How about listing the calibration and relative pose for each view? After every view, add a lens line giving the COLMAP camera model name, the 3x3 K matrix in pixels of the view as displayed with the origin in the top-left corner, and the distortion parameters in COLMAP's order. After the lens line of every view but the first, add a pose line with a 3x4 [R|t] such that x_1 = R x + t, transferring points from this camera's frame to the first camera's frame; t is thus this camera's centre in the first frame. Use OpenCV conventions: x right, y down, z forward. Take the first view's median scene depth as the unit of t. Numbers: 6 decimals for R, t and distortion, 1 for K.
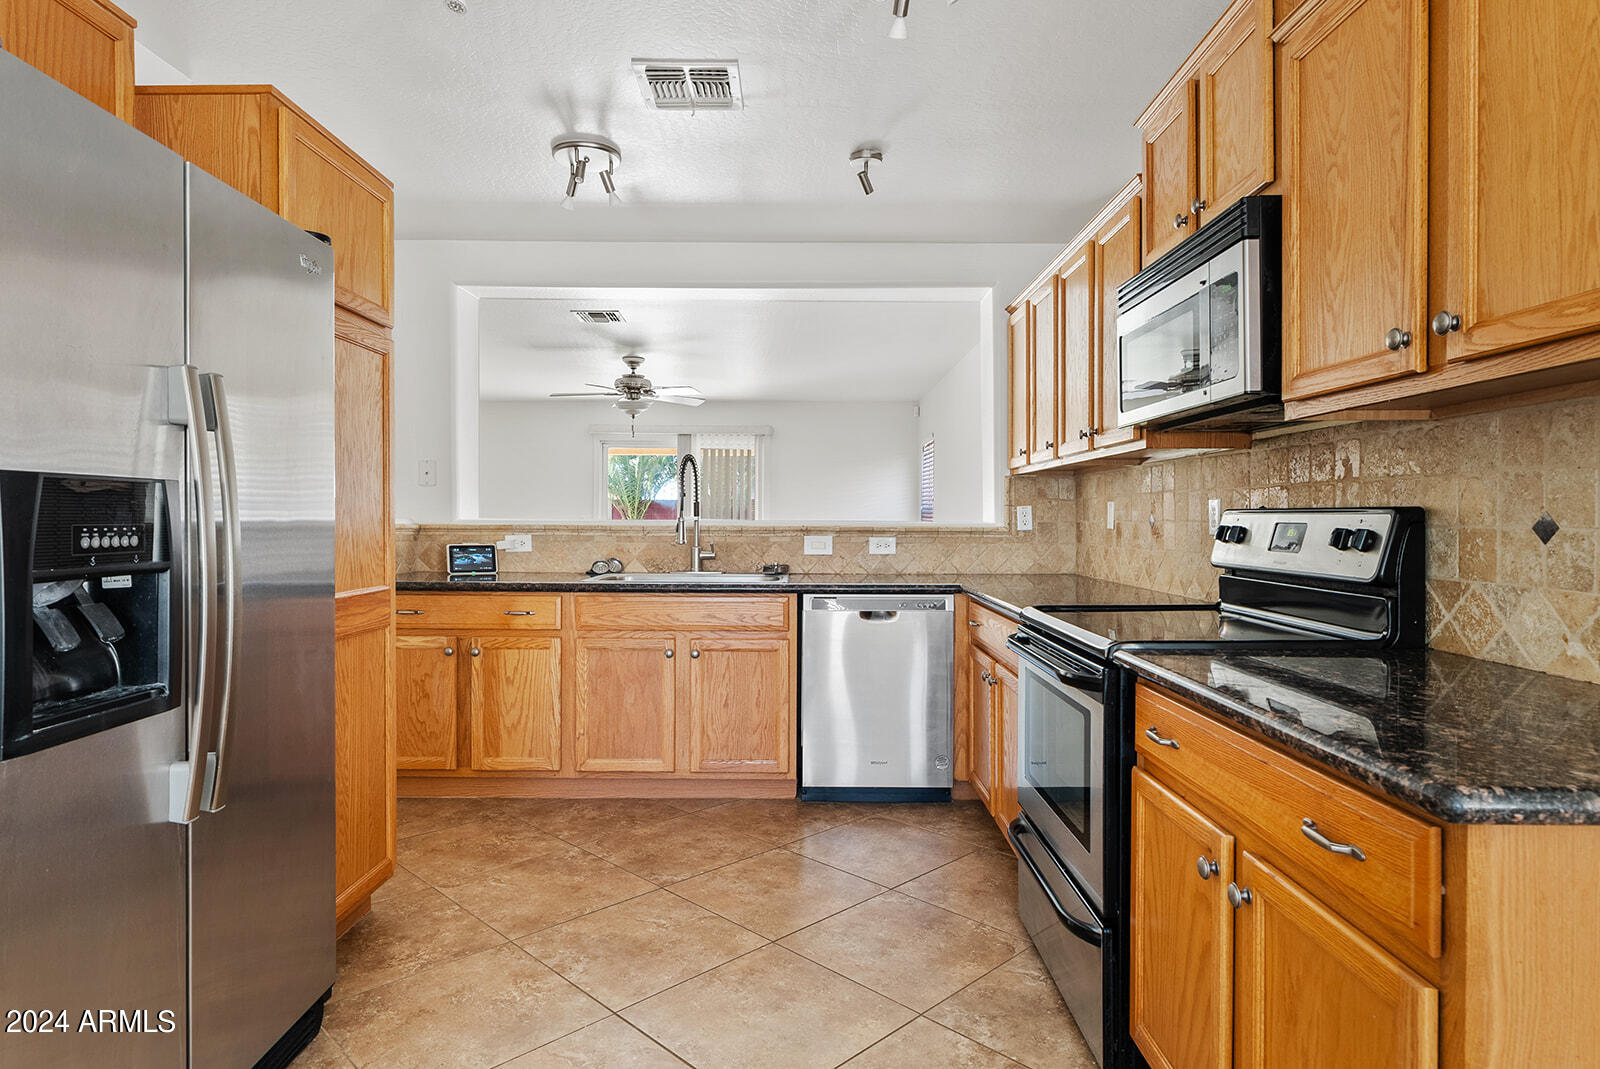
lens RADIAL K [[923.8, 0, 800.8], [0, 923.8, 523.9], [0, 0, 1]] dist [-0.001874, -0.000586]
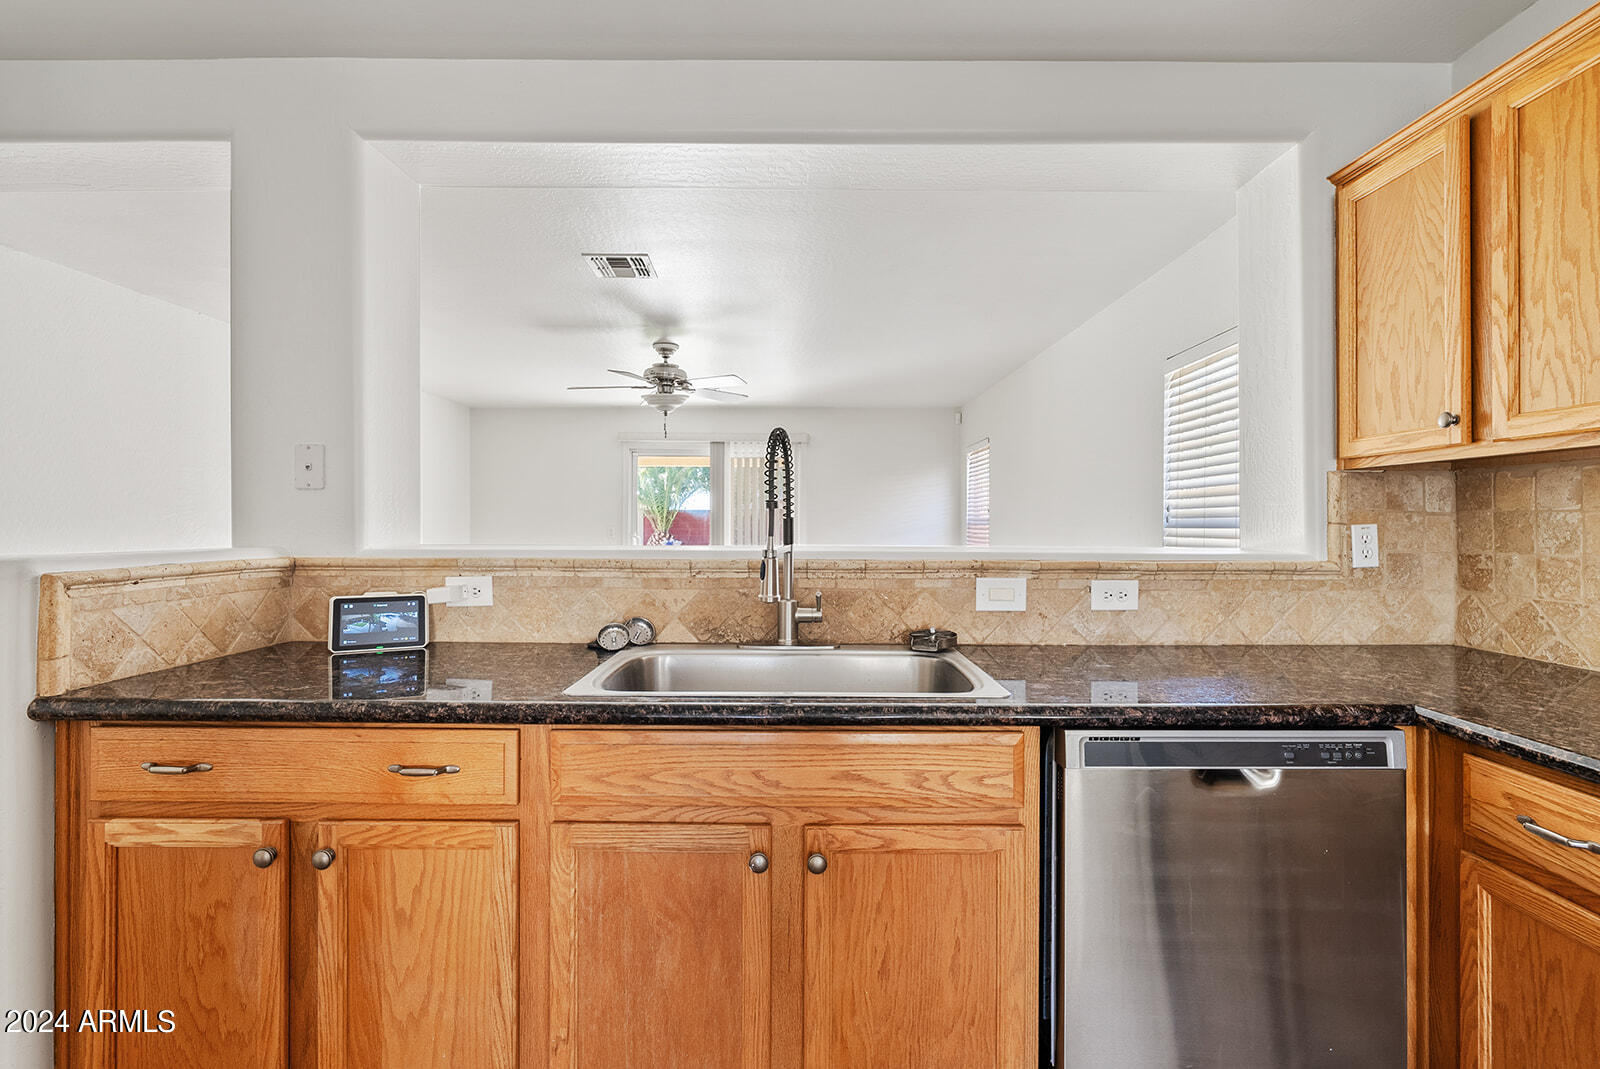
lens RADIAL K [[740.0, 0, 800.0], [0, 740.0, 527.5], [0, 0, 1]] dist [-0.000454, -0.000097]
pose [[0.999983, -0.001171, 0.005708, -0.107178], [0.001177, 0.999999, -0.001107, -0.017552], [-0.005707, 0.001113, 0.999983, 0.553468]]
